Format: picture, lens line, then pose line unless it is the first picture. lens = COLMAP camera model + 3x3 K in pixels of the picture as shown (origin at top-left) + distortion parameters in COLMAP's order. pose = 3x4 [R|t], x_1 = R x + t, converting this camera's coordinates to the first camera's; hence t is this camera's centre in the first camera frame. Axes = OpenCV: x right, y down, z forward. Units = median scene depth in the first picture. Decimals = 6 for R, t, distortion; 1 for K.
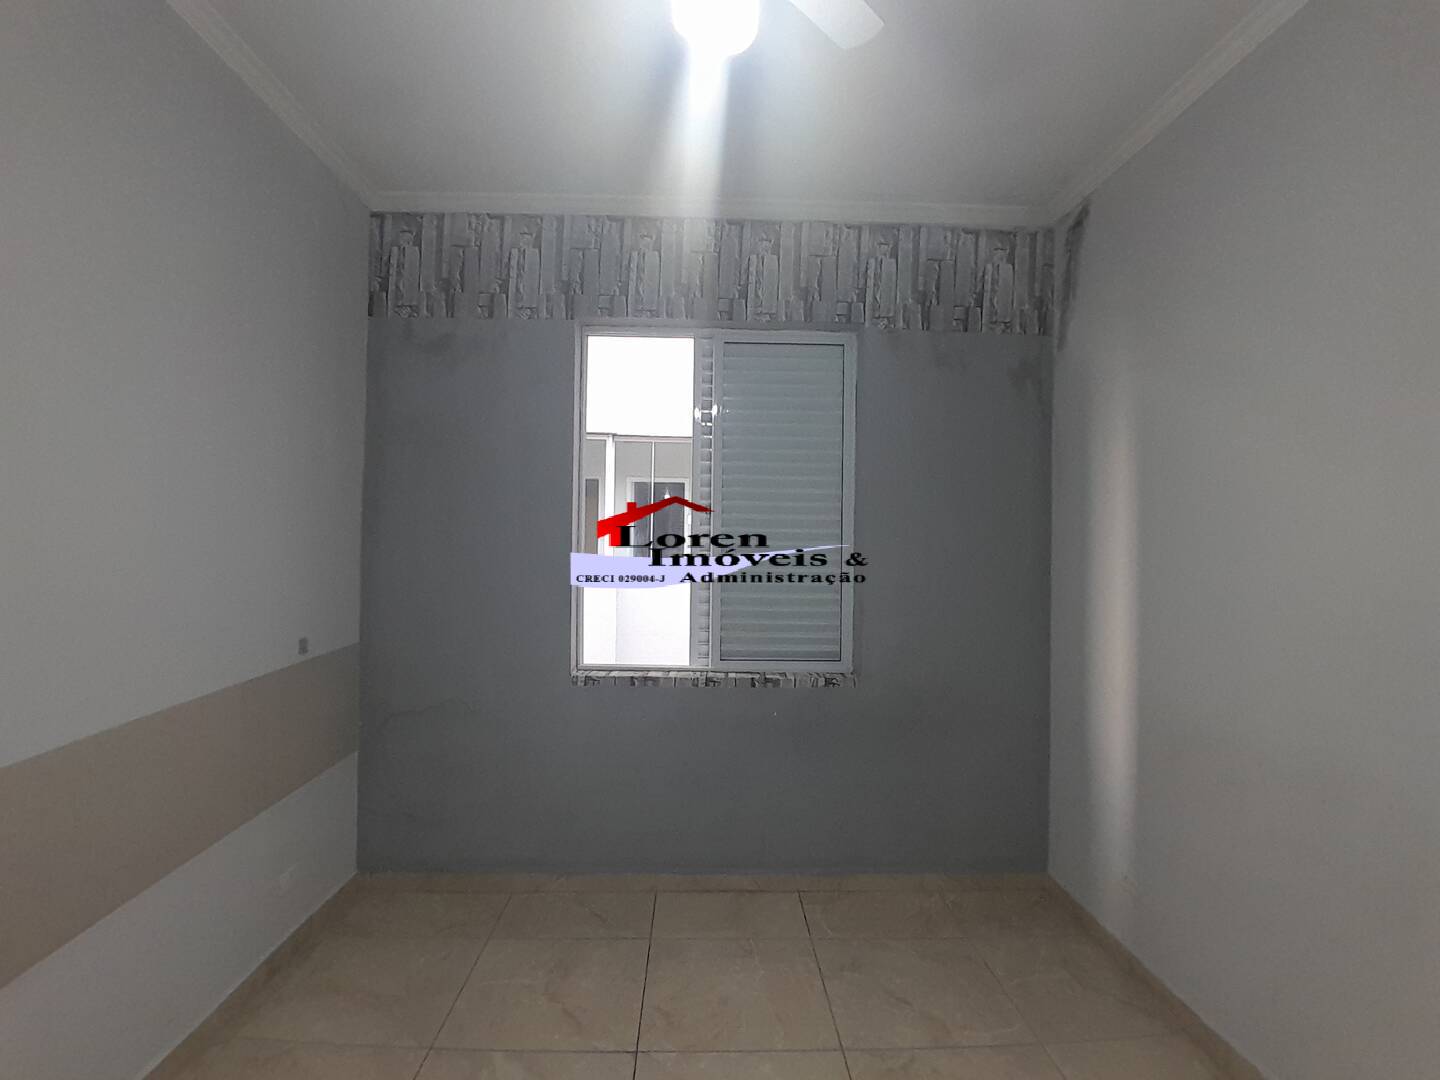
lens RADIAL K [[684.8, 0, 720.0], [0, 684.8, 540.0], [0, 0, 1]] dist [-0.037077, 0.000480]
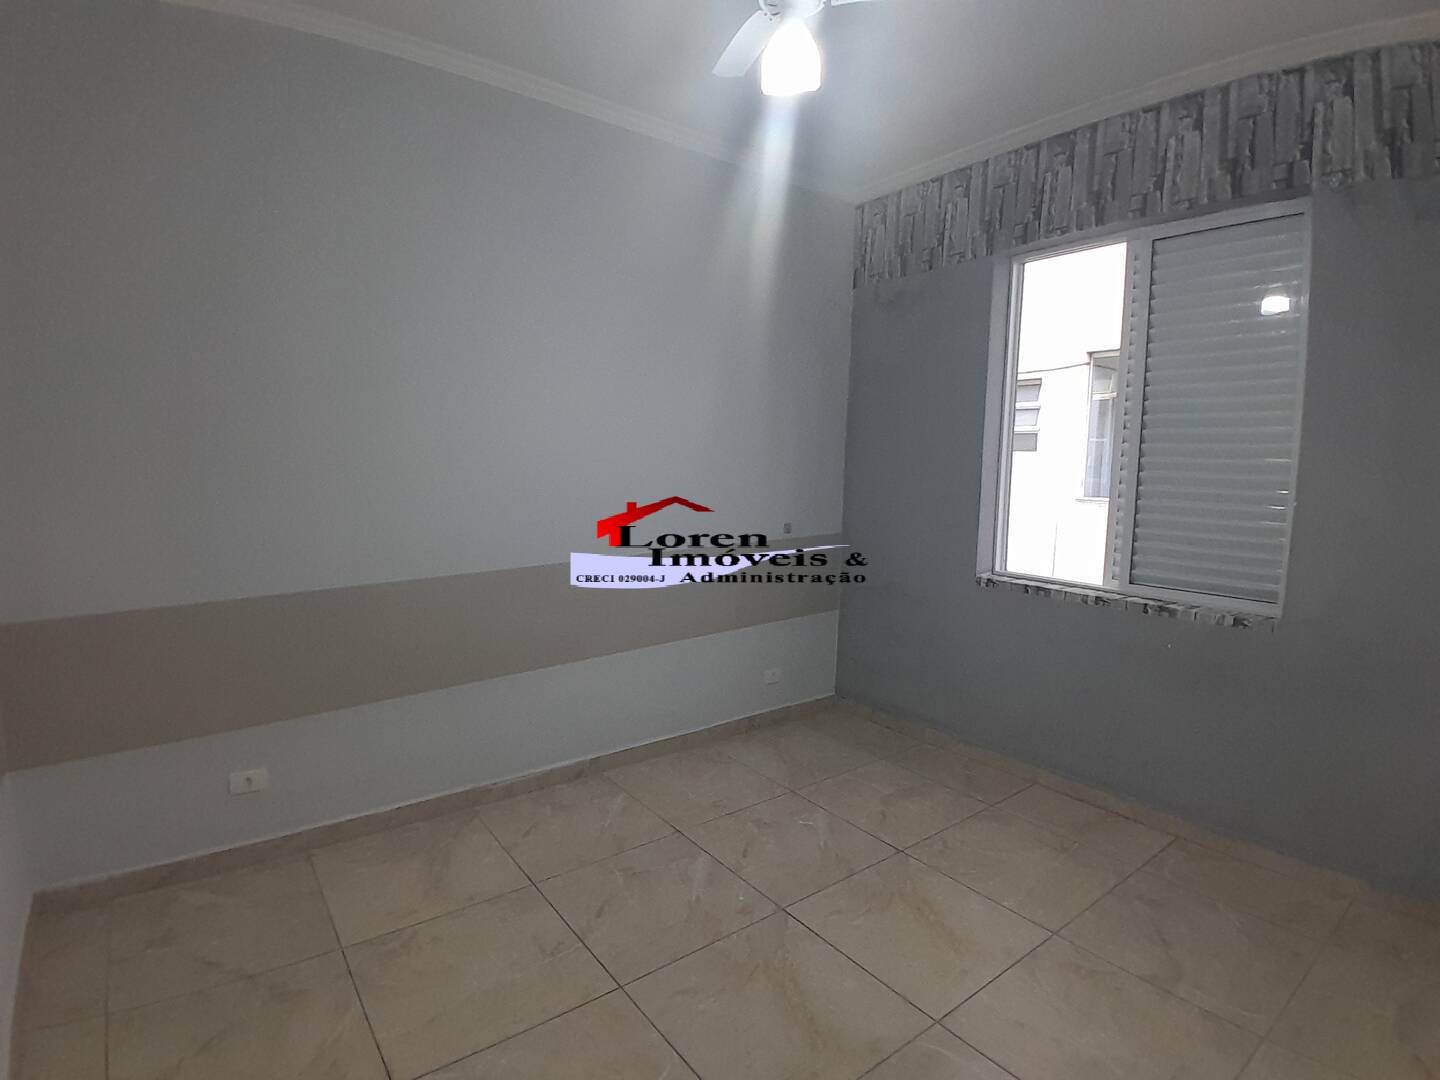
lens RADIAL K [[693.5, 0, 720.0], [0, 693.5, 540.0], [0, 0, 1]] dist [-0.099511, 0.002251]
pose [[0.559296, 0.083002, -0.824802, 0.466450], [0.012031, 0.994057, 0.108193, 0.008632], [0.828880, -0.070435, 0.554974, 0.012969]]
